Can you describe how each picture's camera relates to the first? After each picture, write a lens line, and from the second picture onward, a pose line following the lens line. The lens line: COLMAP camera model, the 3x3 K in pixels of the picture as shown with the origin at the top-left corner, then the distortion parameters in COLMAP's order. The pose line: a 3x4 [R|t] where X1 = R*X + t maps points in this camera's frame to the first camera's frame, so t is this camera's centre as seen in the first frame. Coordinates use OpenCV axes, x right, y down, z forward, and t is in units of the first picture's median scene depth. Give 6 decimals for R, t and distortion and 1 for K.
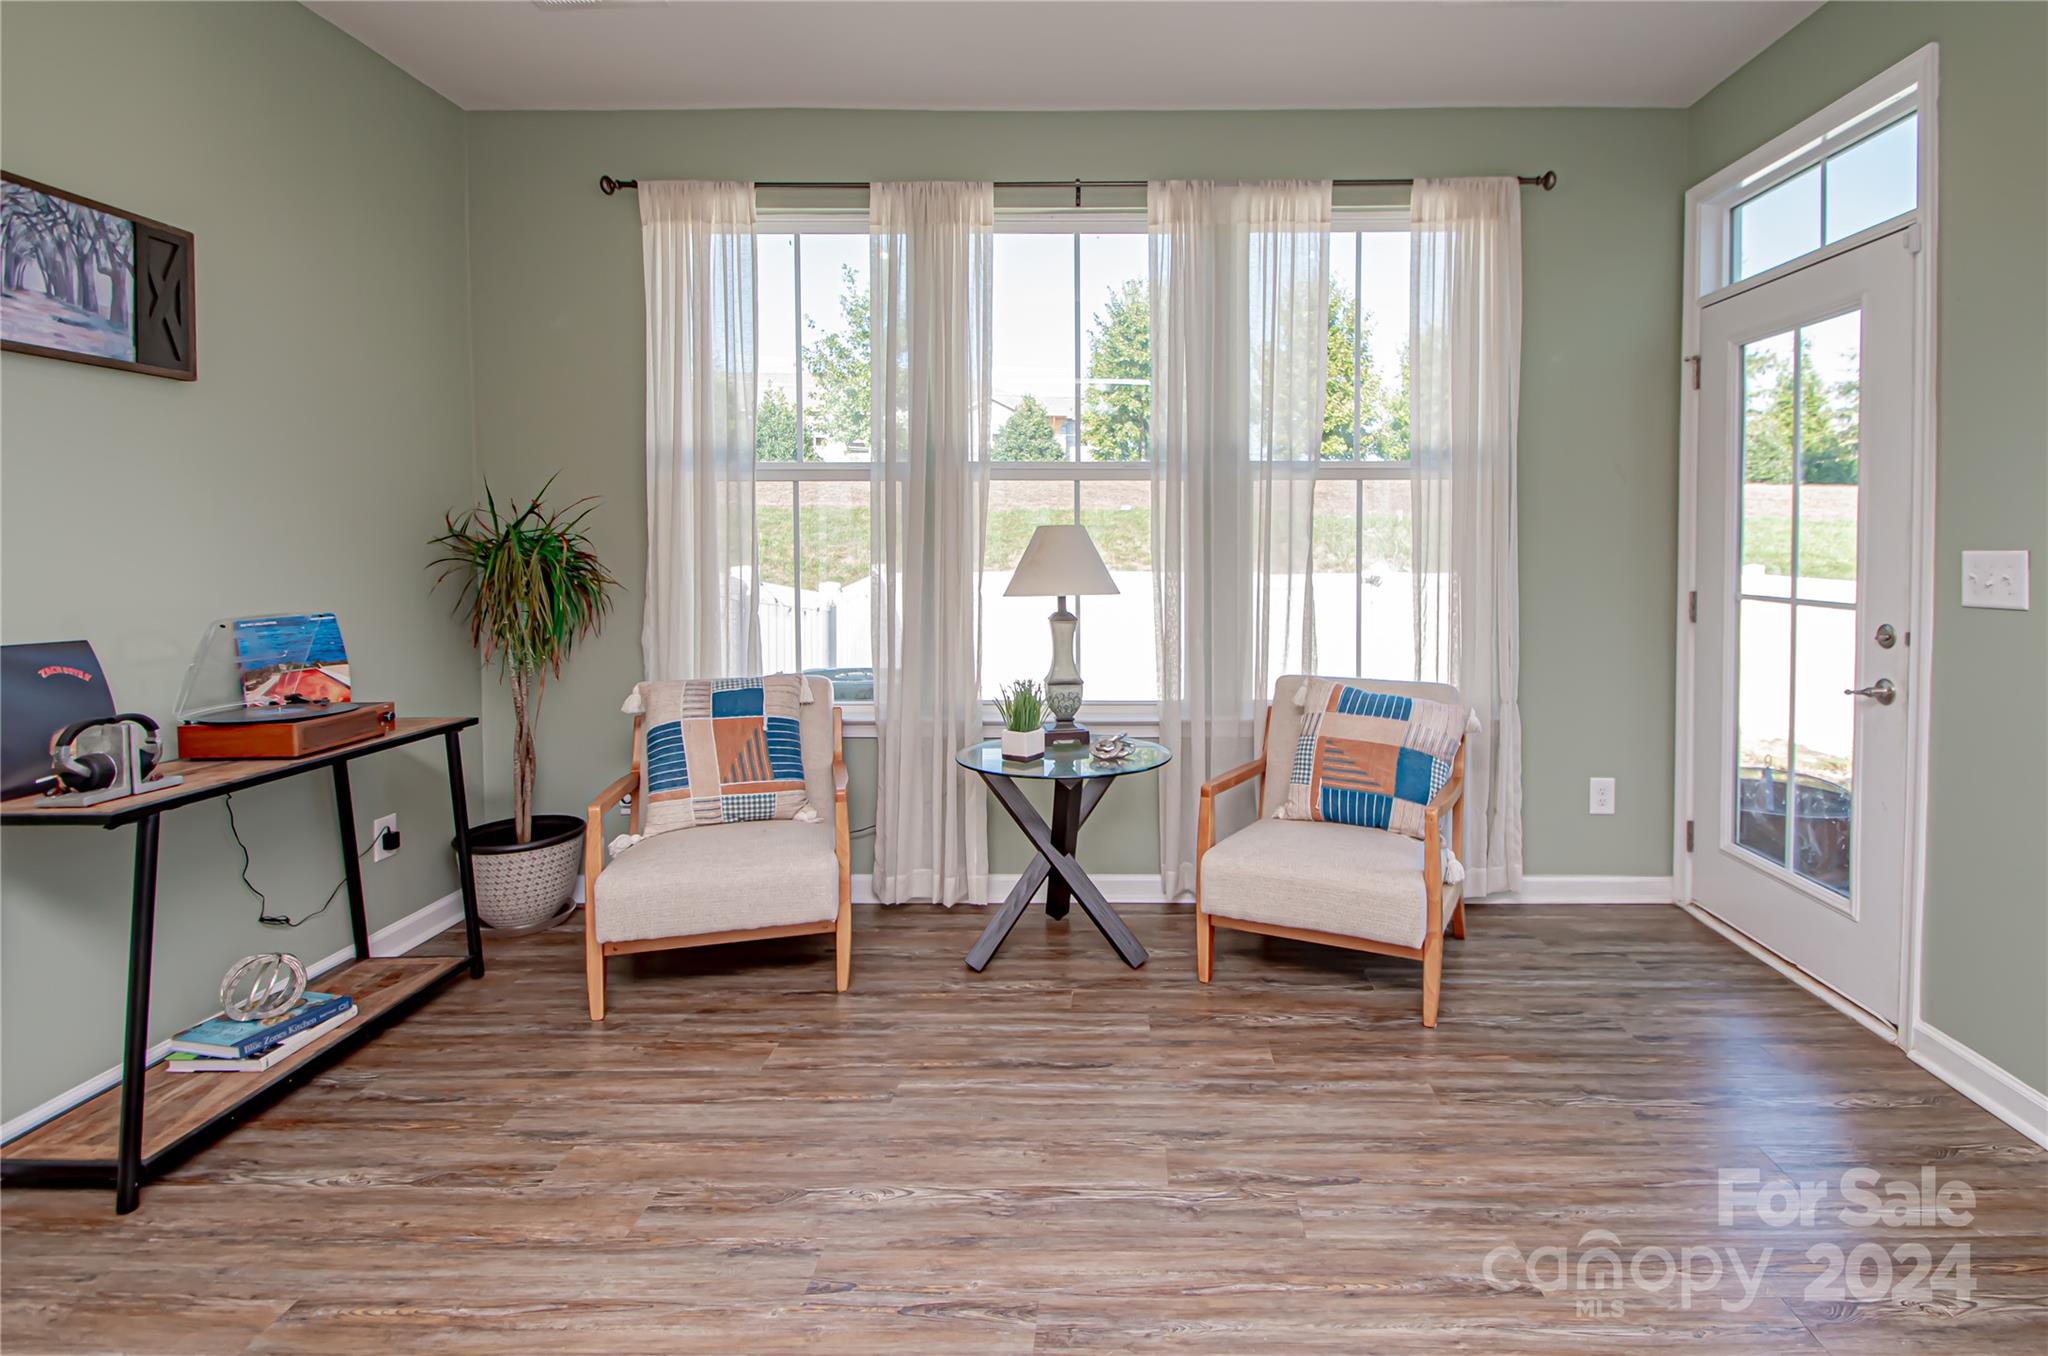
lens RADIAL K [[1019.9, 0, 1074.9], [0, 1019.9, 566.6], [0, 0, 1]] dist [0.019379, -0.005457]
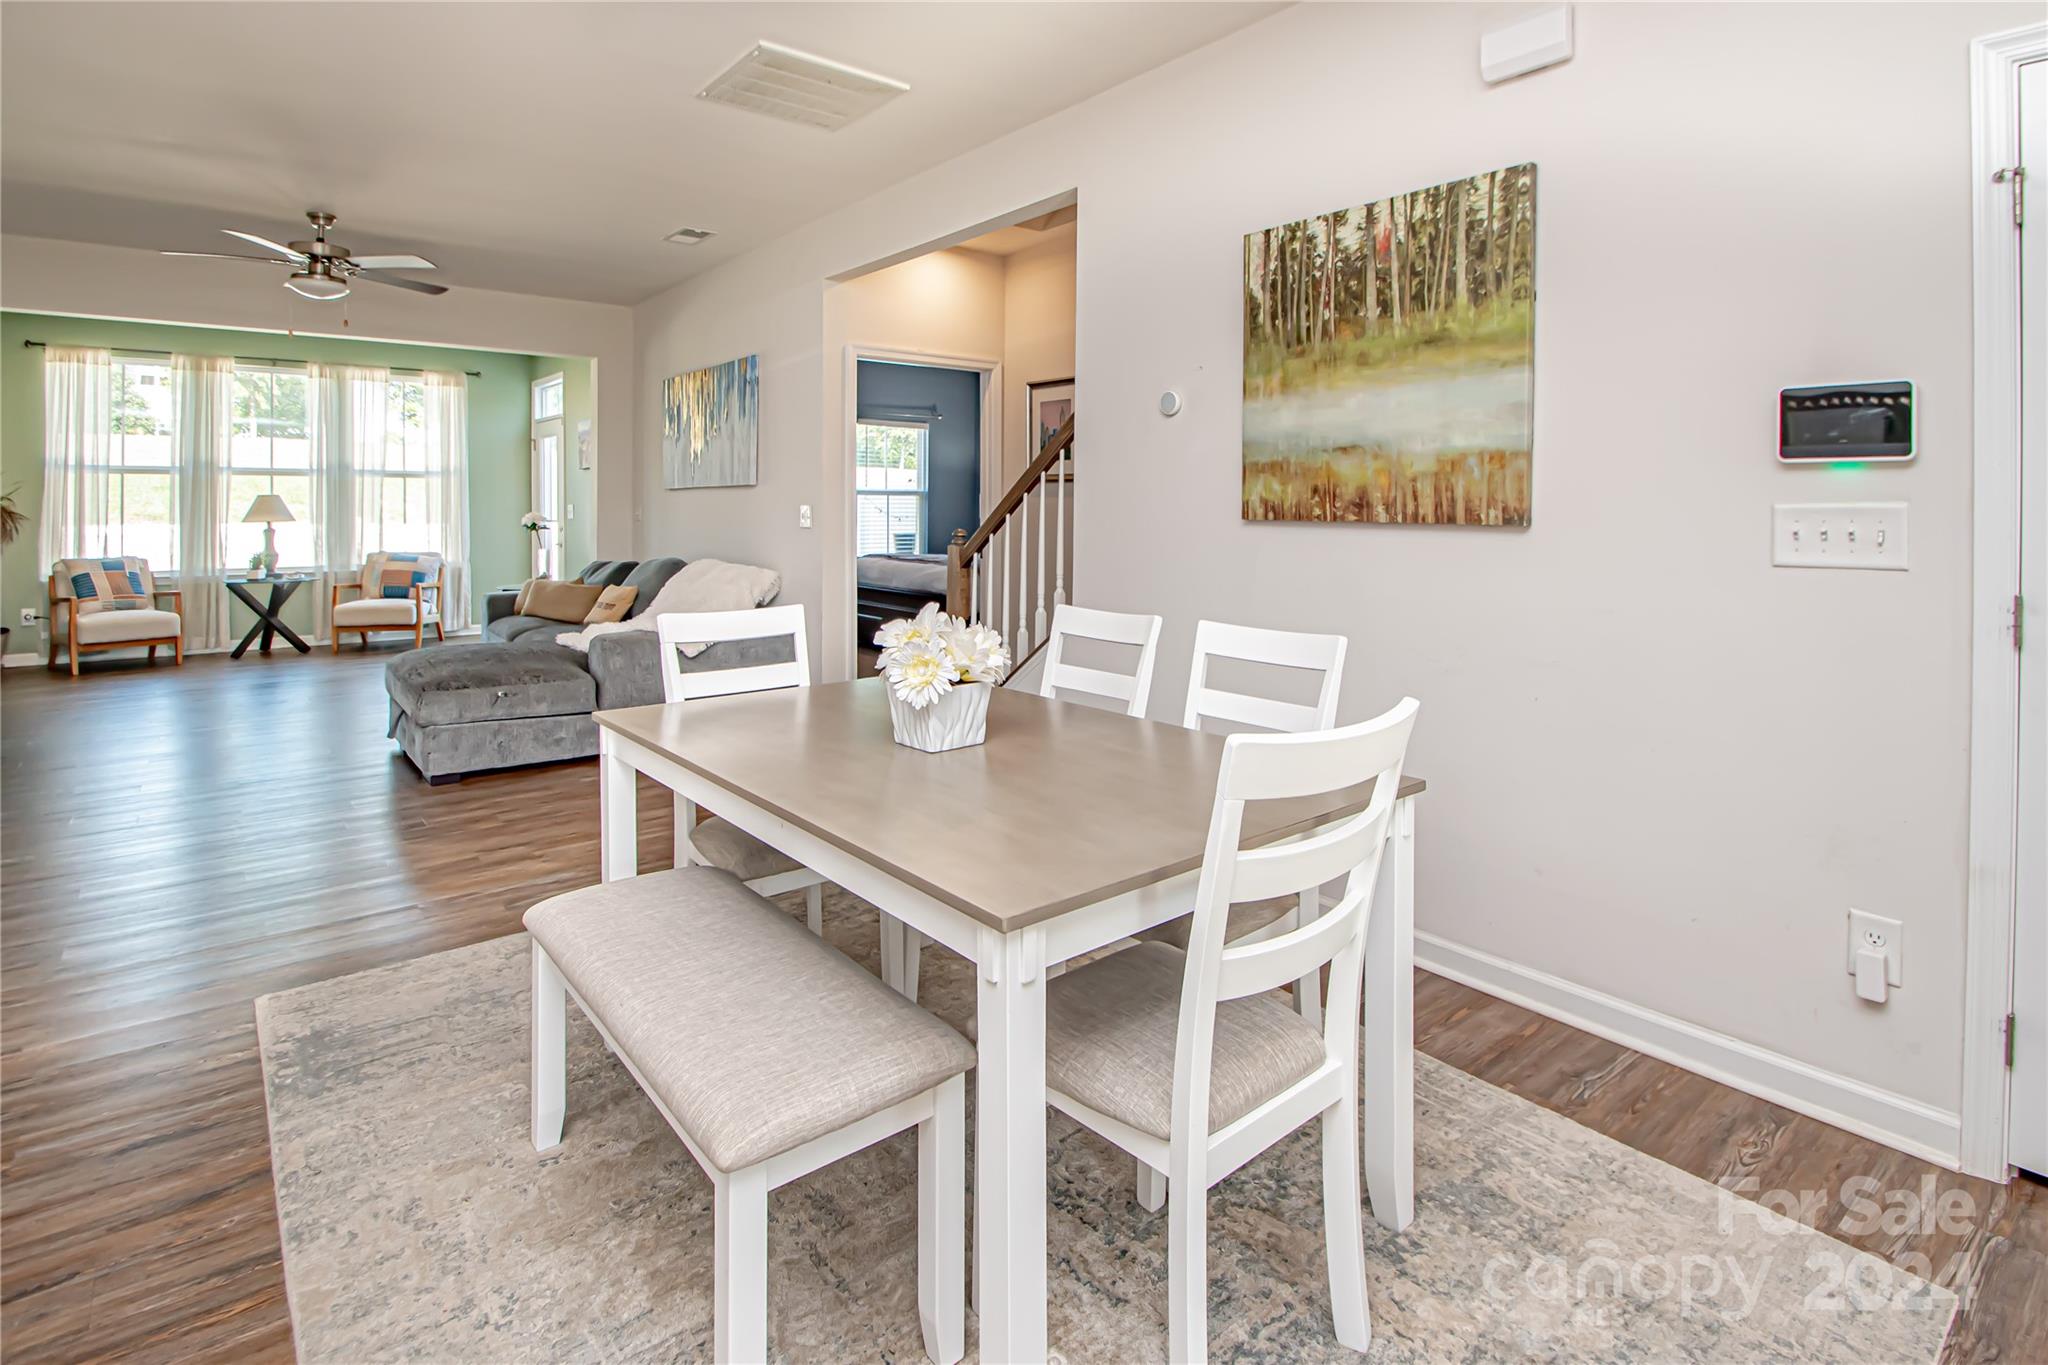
lens RADIAL K [[1019.9, 0, 974.9], [0, 1019.9, 509.8], [0, 0, 1]] dist [0.019379, -0.005457]
pose [[0.766845, -0.003516, 0.641822, -0.304006], [0.015815, 0.999785, -0.013419, 0.057570], [-0.641637, 0.020441, 0.766736, -2.081066]]
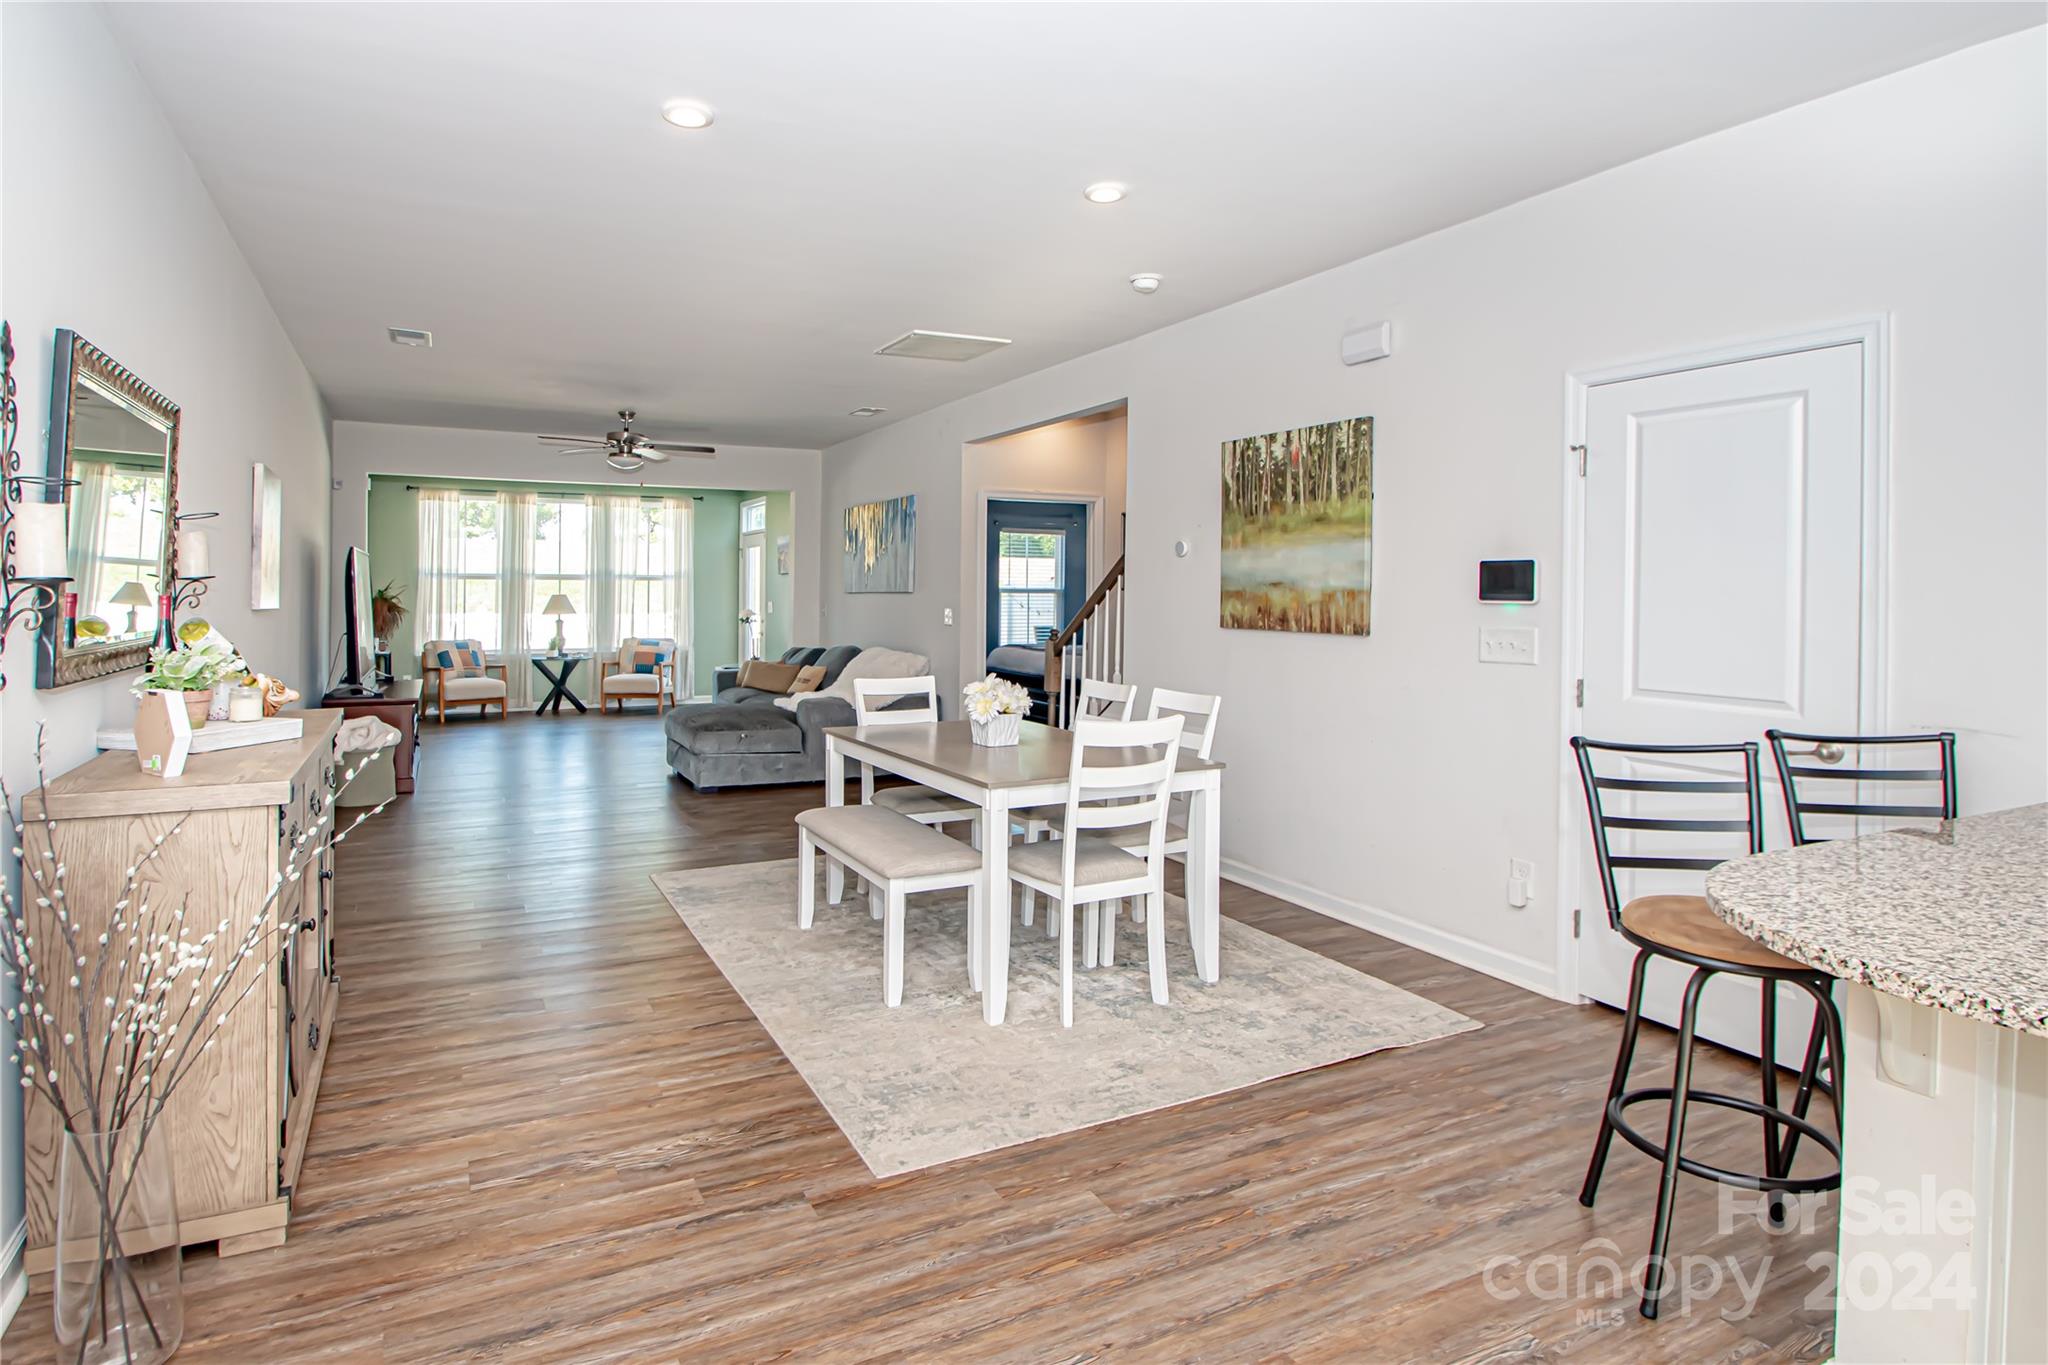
lens RADIAL K [[992.4, 0, 961.9], [0, 992.4, 597.3], [0, 0, 1]] dist [-0.019841, -0.001790]
pose [[0.863520, 0.005606, 0.504283, -0.508020], [0.005150, 0.999788, -0.019932, 0.042420], [-0.504288, 0.019808, 0.863308, -2.498184]]
